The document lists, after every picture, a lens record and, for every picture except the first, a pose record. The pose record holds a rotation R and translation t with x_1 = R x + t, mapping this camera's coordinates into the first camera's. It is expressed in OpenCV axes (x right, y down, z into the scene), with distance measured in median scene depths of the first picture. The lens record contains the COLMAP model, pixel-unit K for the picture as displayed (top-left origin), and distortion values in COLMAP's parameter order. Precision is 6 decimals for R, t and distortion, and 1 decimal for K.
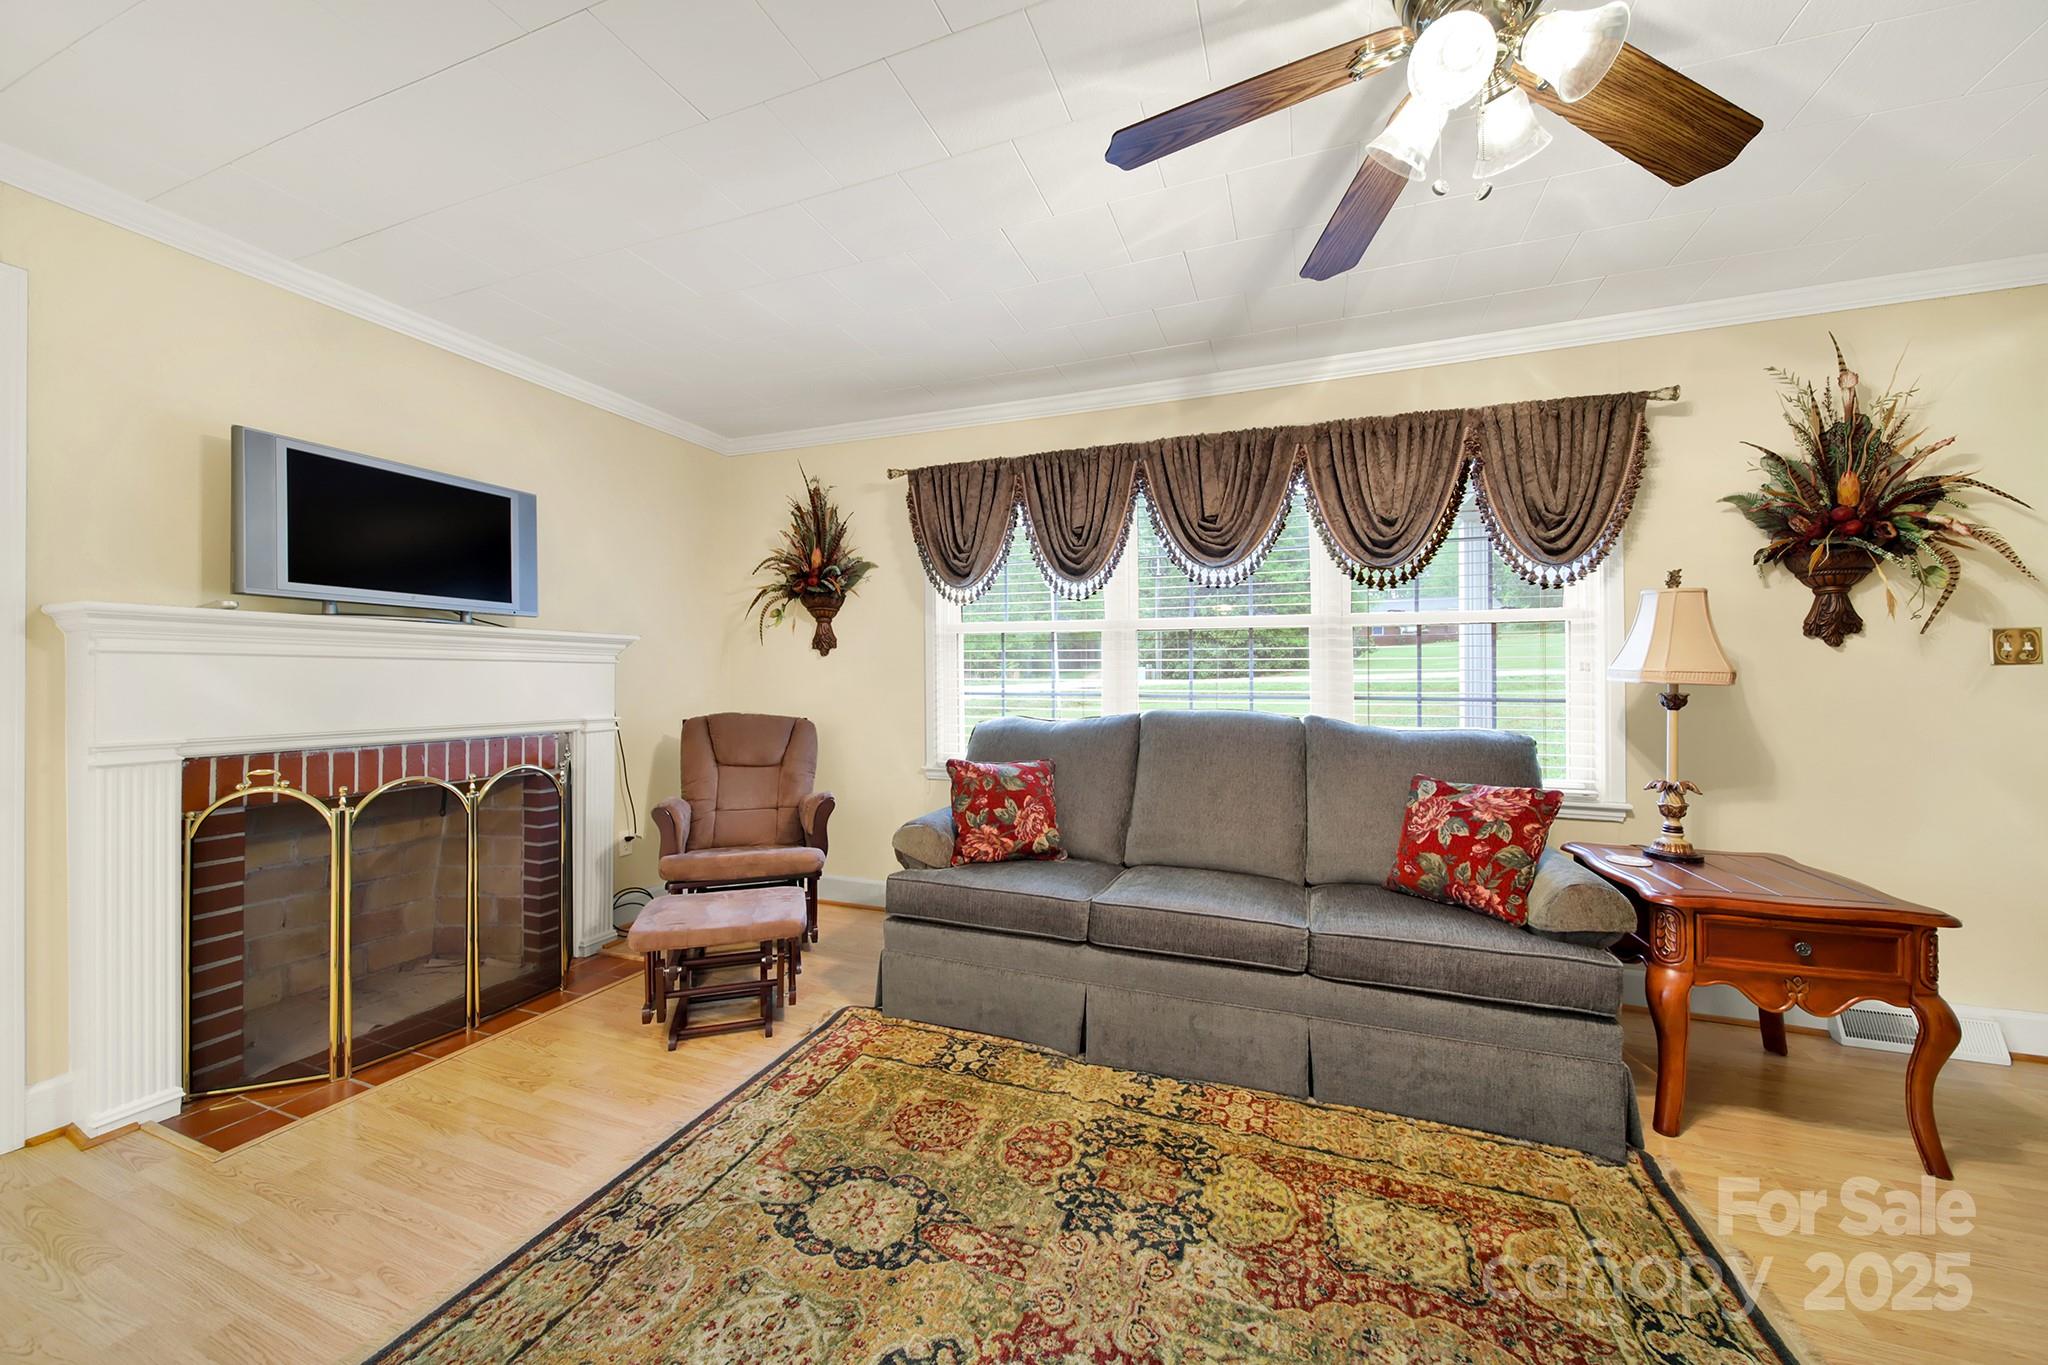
lens RADIAL K [[733.0, 0, 1020.6], [0, 733.0, 671.7], [0, 0, 1]] dist [-0.002762, -0.000477]
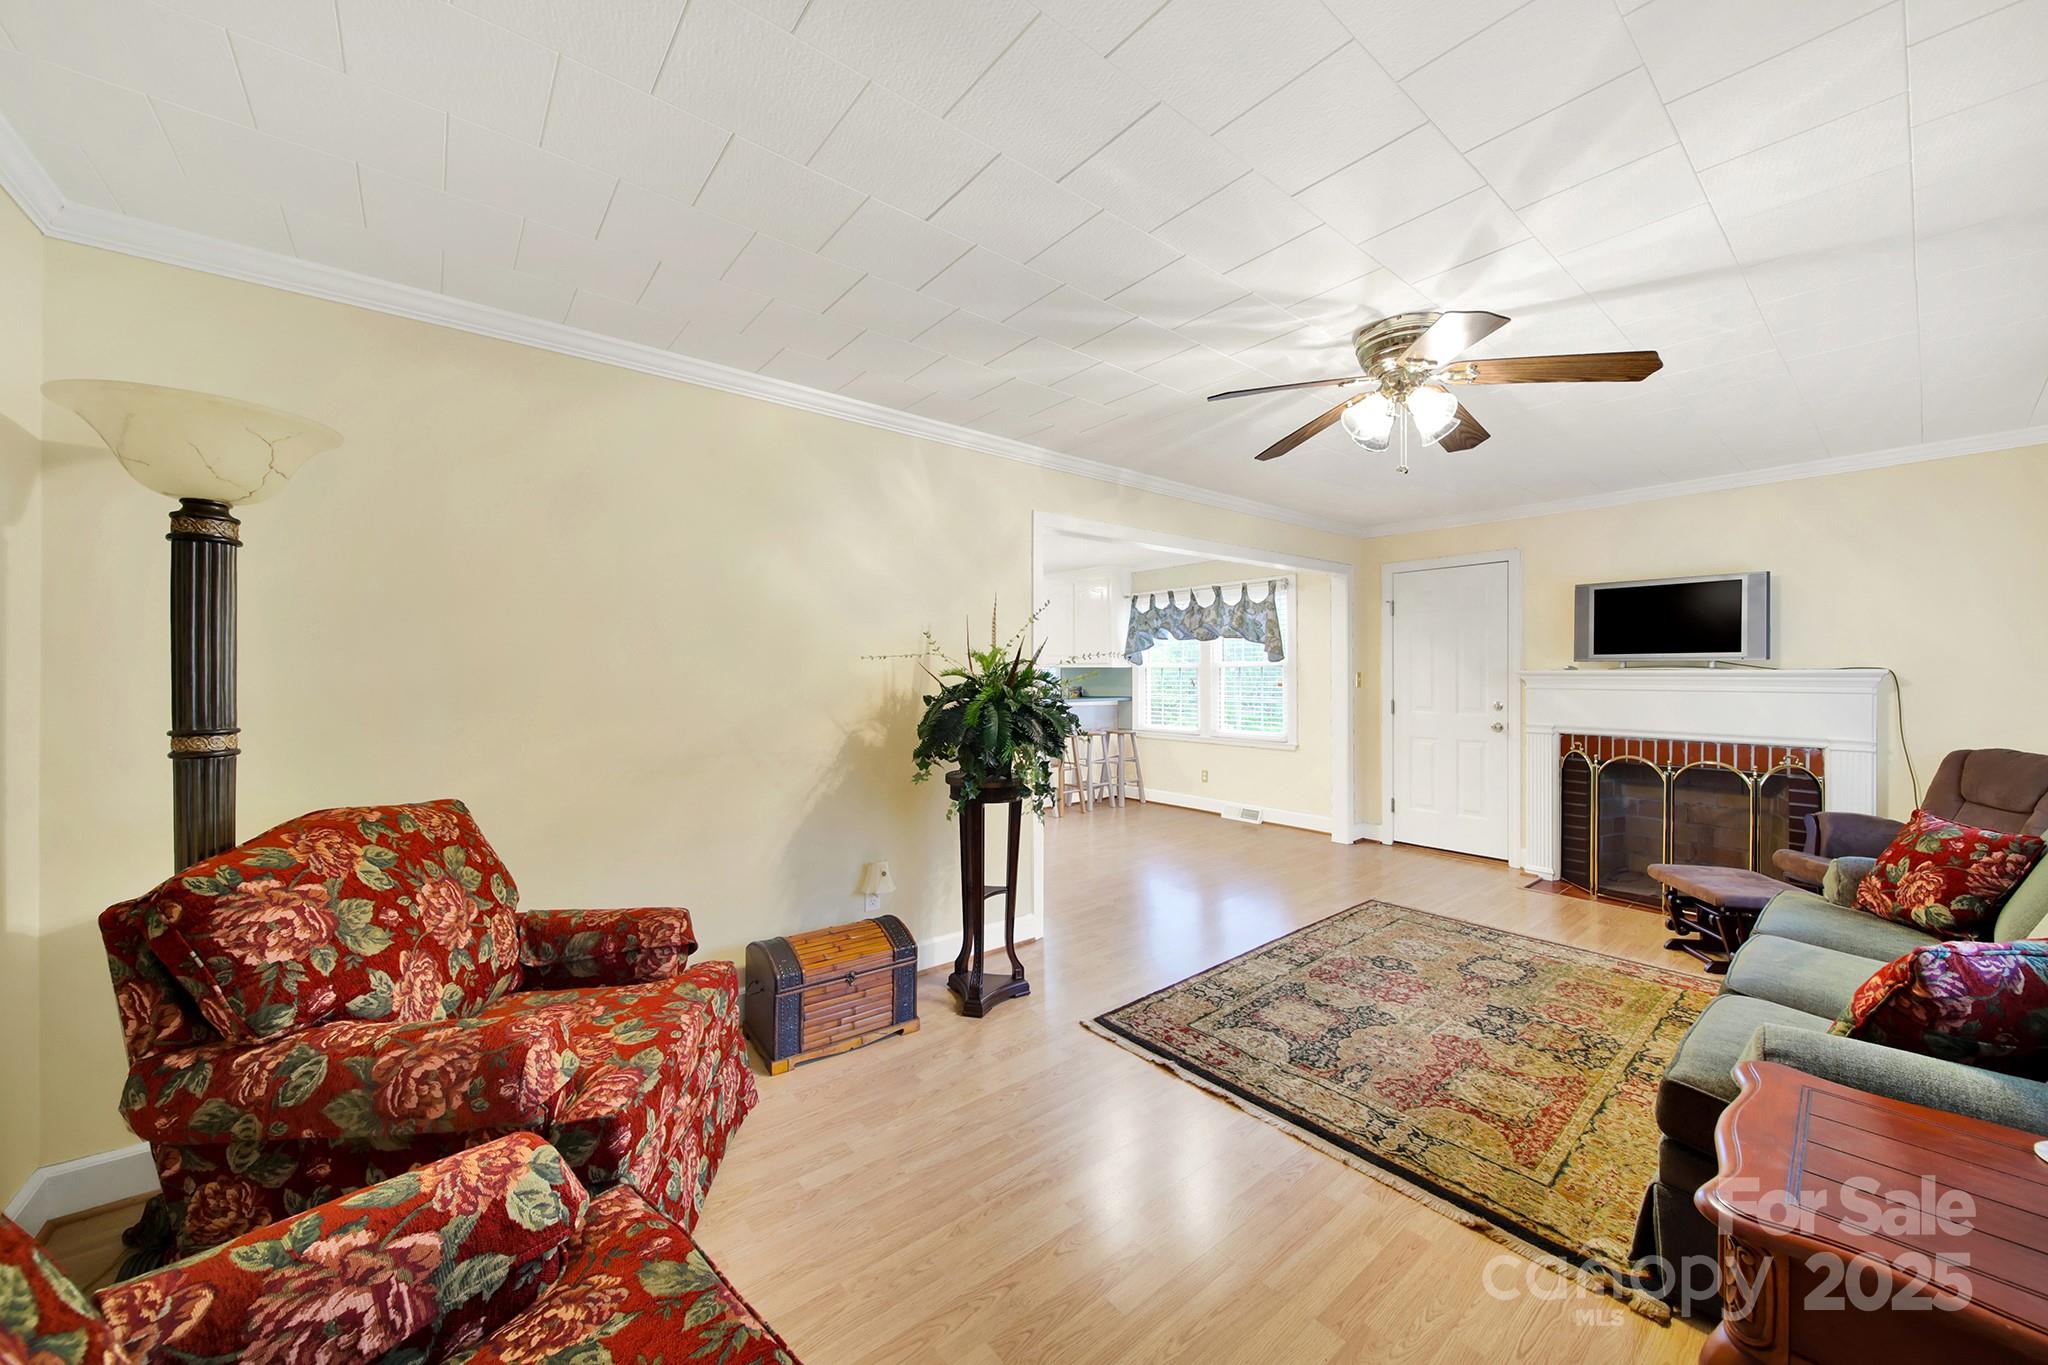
lens RADIAL K [[733.0, 0, 1028.4], [0, 733.0, 671.3], [0, 0, 1]] dist [-0.002762, -0.000477]
pose [[-0.492521, -0.002805, -0.870296, 1.390298], [0.004541, 0.999973, -0.005792, -0.058057], [0.870289, -0.006805, -0.492495, 0.546584]]
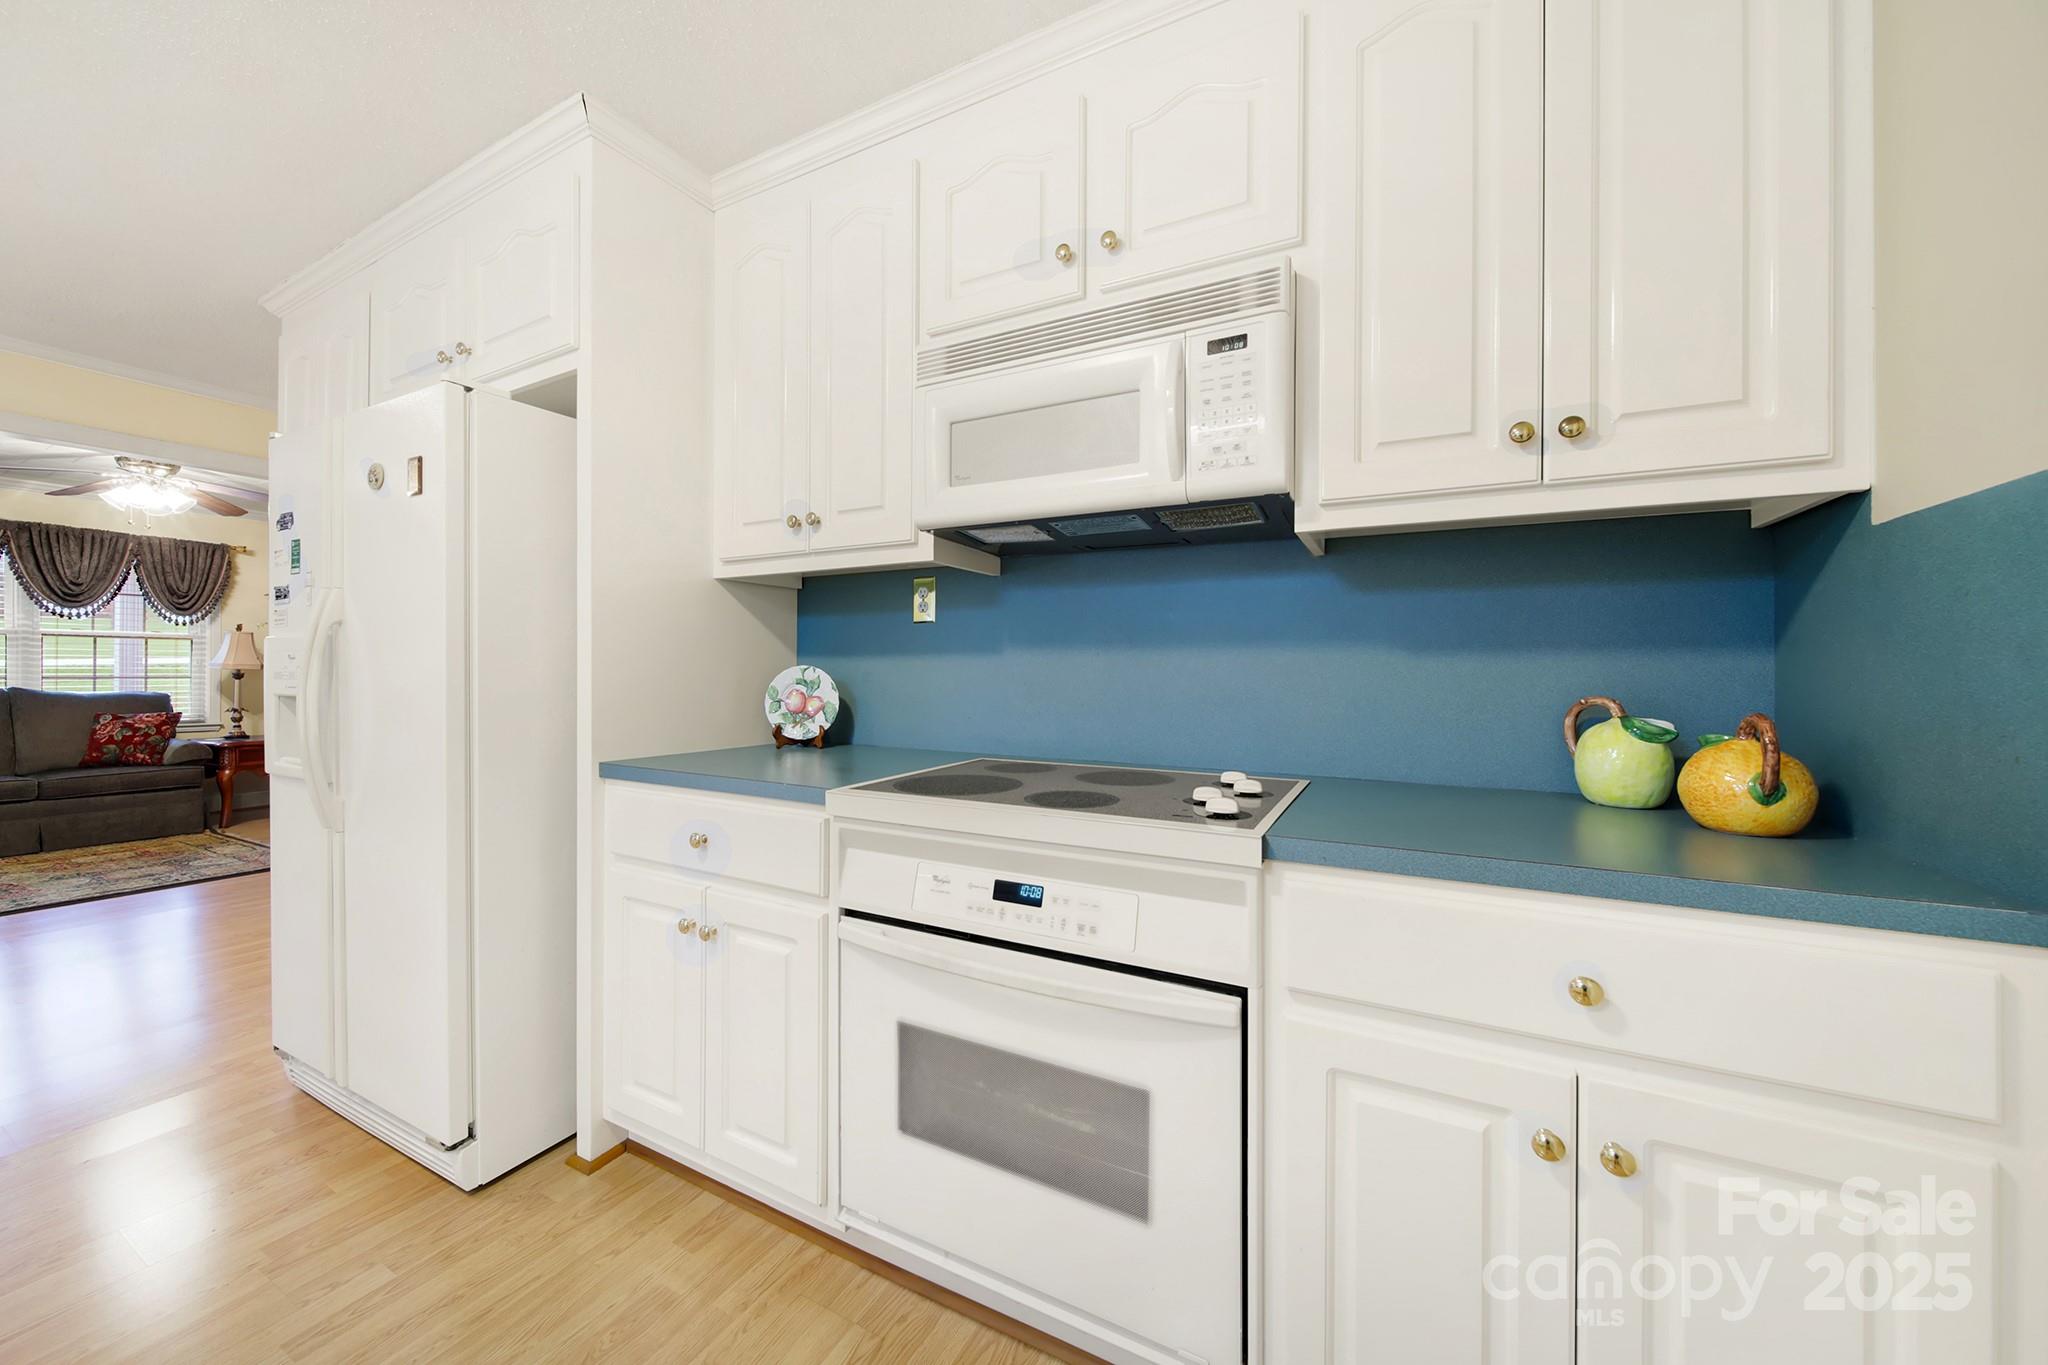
lens RADIAL K [[733.0, 0, 1004.0], [0, 733.0, 673.7], [0, 0, 1]] dist [-0.002762, -0.000477]
pose [[0.128272, 0.001132, 0.991738, -1.140970], [-0.010967, 0.999940, 0.000277, 0.001495], [-0.991678, -0.010912, 0.128276, -1.750283]]
